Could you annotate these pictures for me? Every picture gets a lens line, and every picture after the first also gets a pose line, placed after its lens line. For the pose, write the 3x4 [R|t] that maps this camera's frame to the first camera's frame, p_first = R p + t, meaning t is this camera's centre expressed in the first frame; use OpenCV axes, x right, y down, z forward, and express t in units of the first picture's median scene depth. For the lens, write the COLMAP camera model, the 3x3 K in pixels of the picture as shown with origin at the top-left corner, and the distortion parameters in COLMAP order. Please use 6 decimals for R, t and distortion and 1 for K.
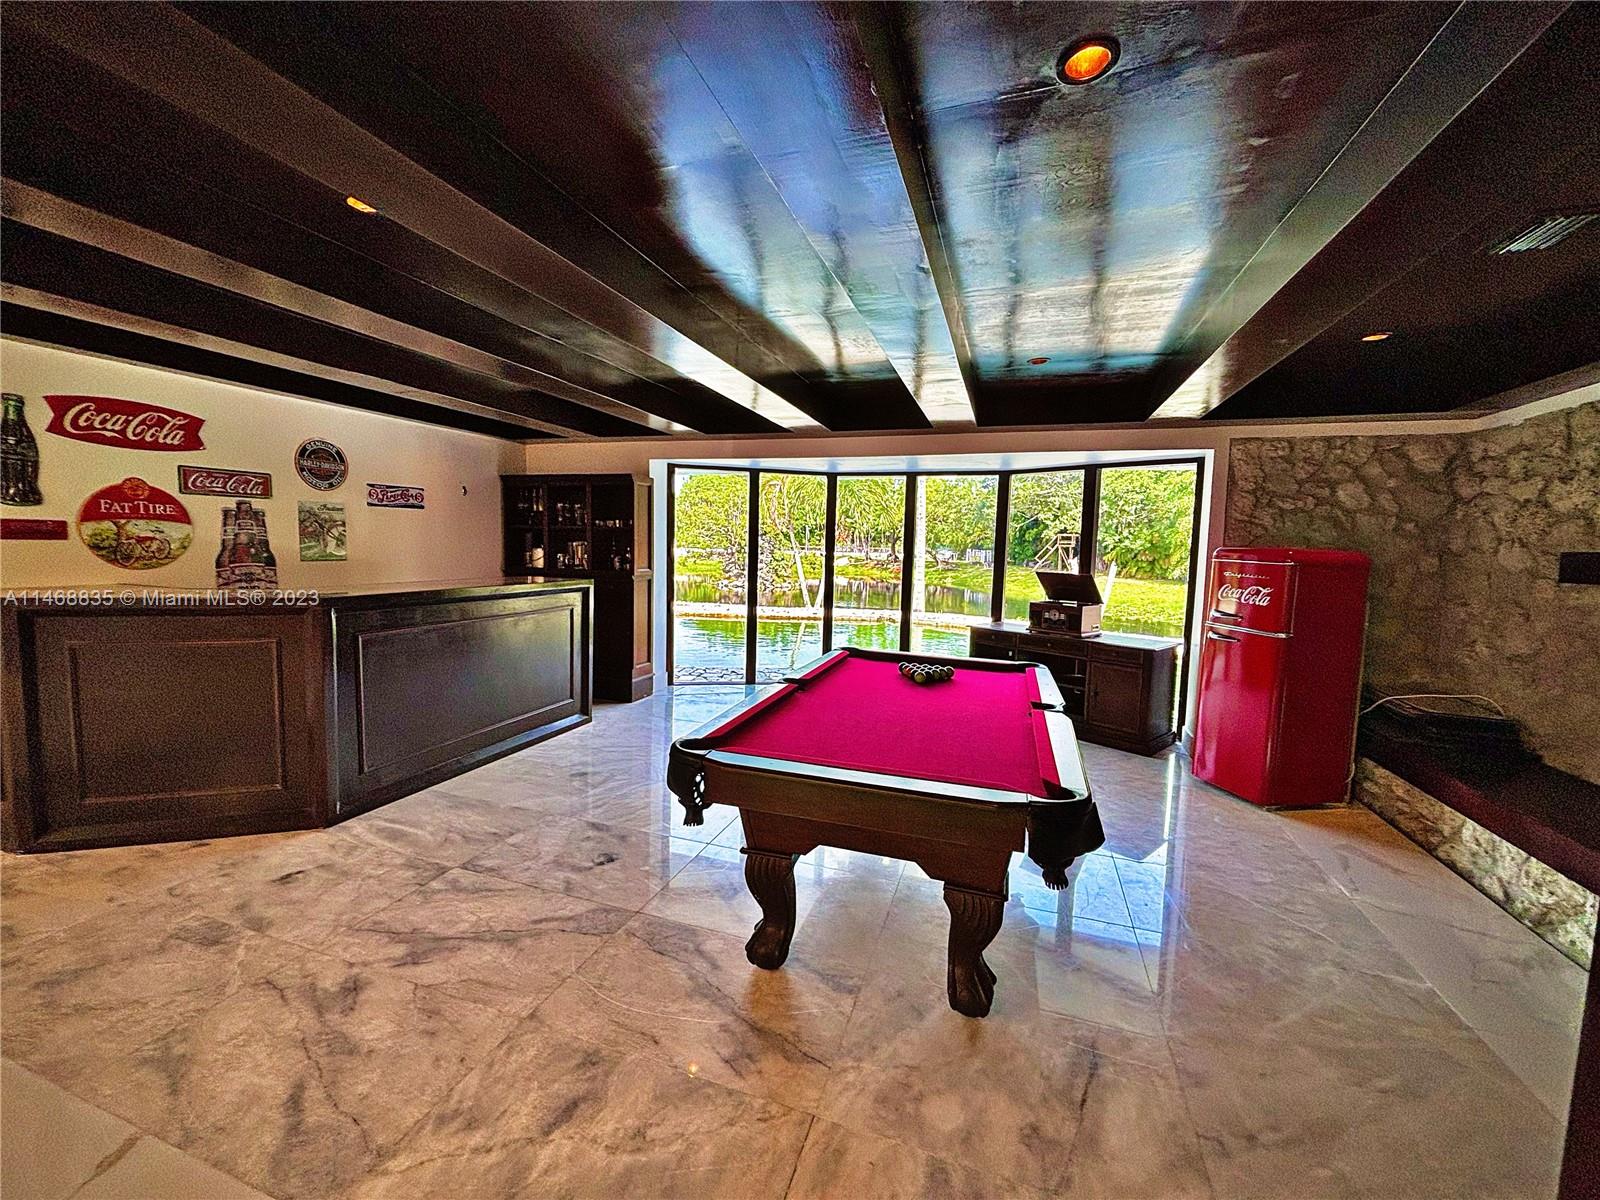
lens RADIAL K [[649.1, 0, 793.4], [0, 649.1, 604.5], [0, 0, 1]] dist [0.001383, 0.000072]
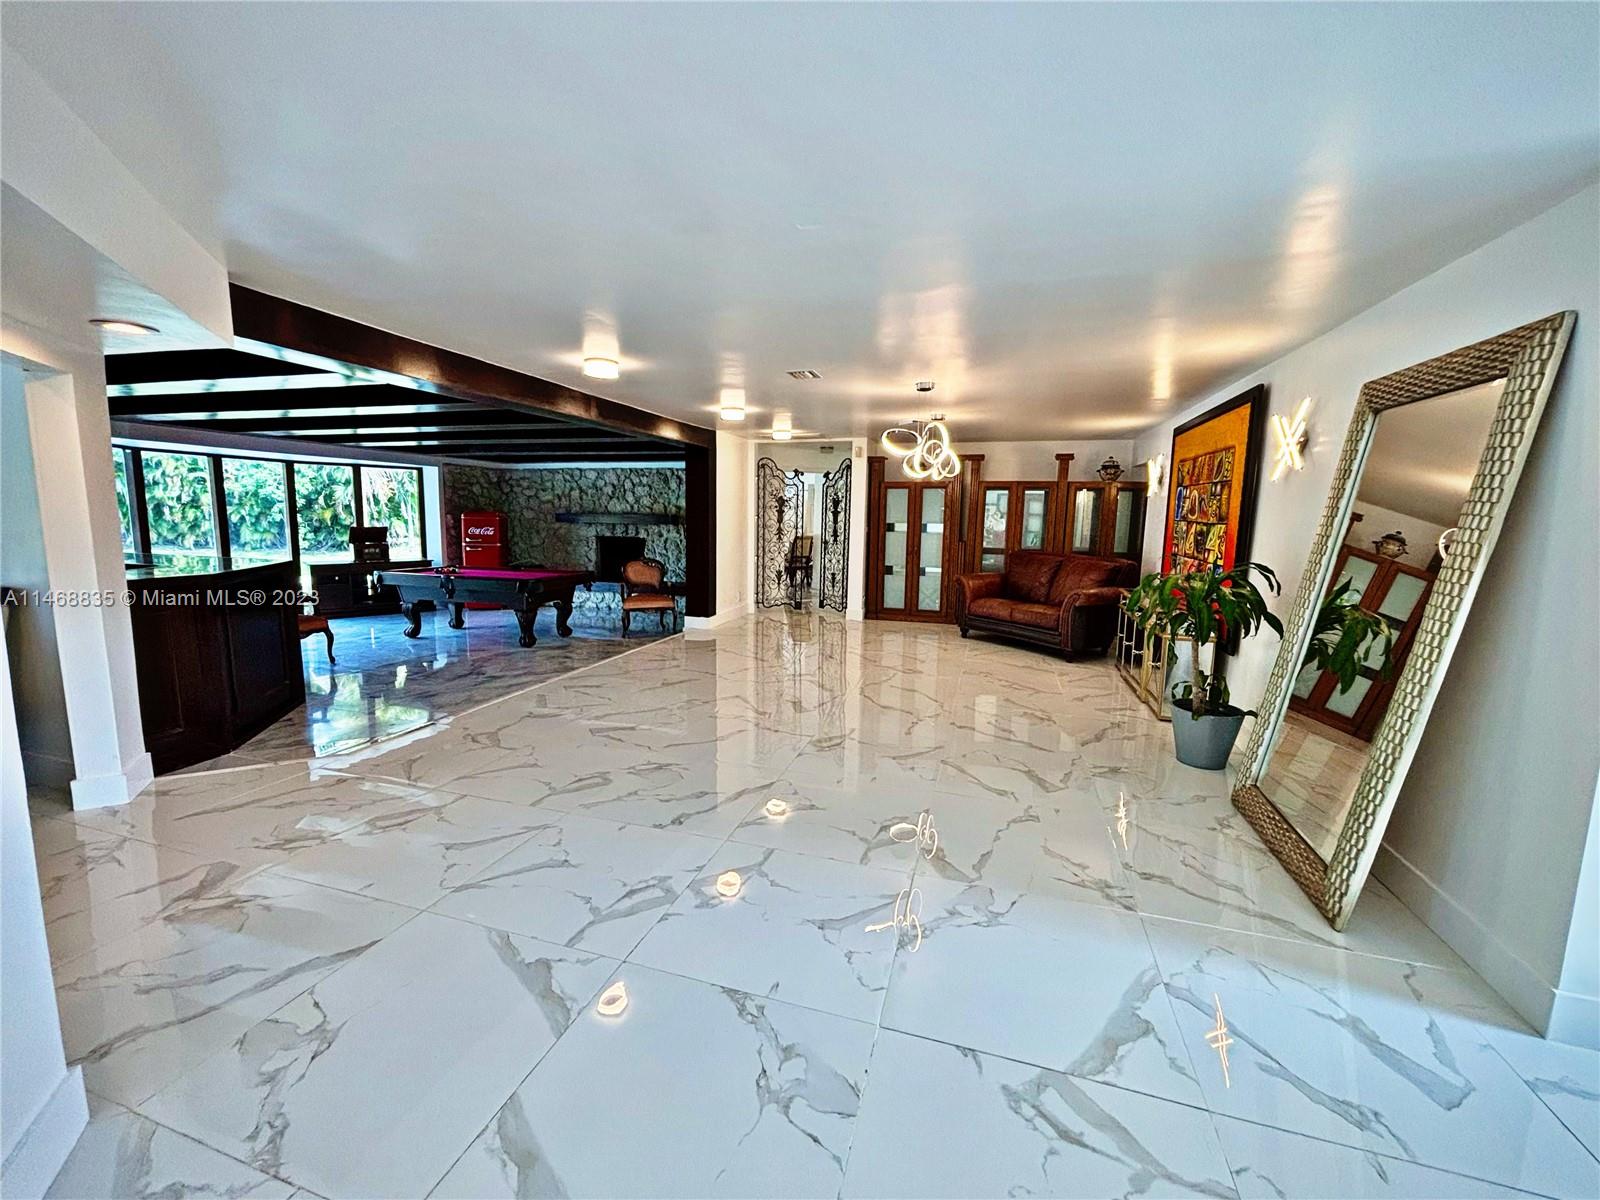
lens RADIAL K [[649.1, 0, 800.6], [0, 649.1, 599.6], [0, 0, 1]] dist [0.001383, 0.000072]
pose [[-0.031268, -0.154353, 0.987521, -1.919005], [0.074711, 0.984879, 0.156305, -0.054747], [-0.996715, 0.078666, -0.019263, -0.180858]]
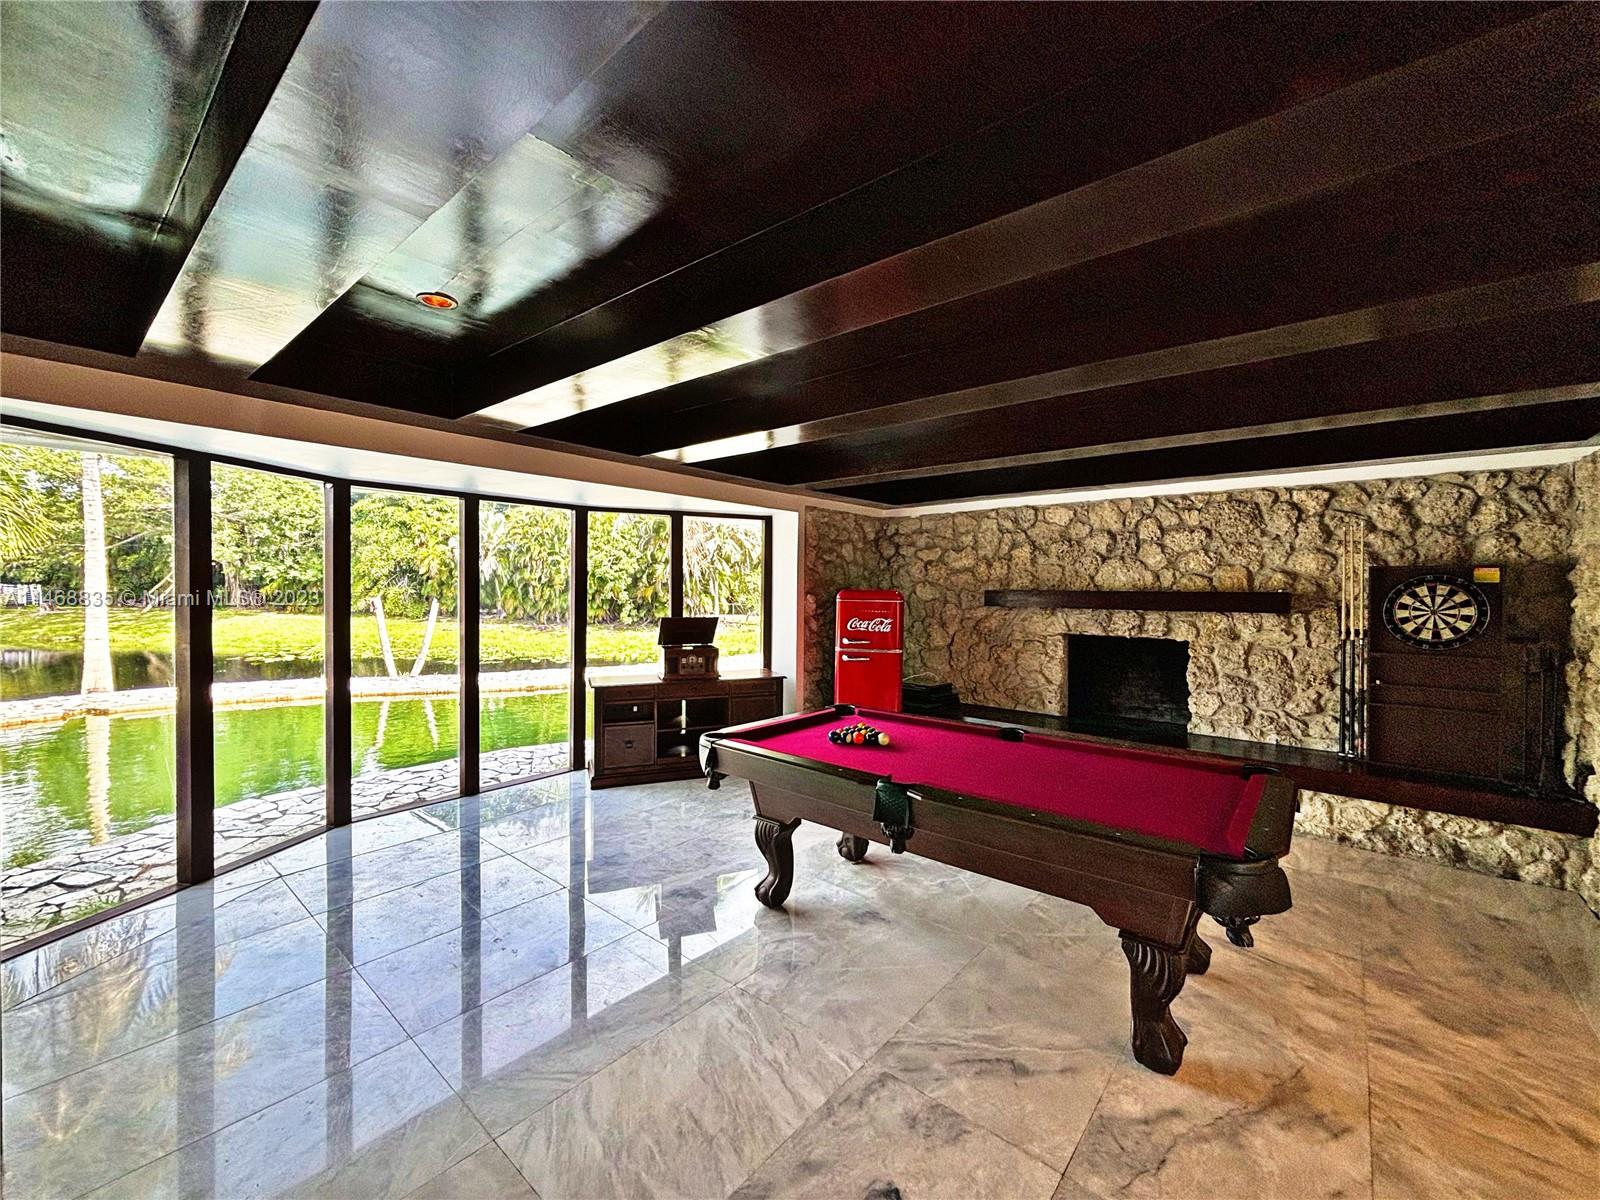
lens RADIAL K [[649.1, 0, 801.6], [0, 649.1, 595.0], [0, 0, 1]] dist [0.001383, 0.000072]
pose [[0.358609, -0.036147, 0.932788, -0.624217], [0.089800, 0.995951, 0.004071, -0.096522], [-0.929158, 0.082304, 0.360404, 0.641595]]
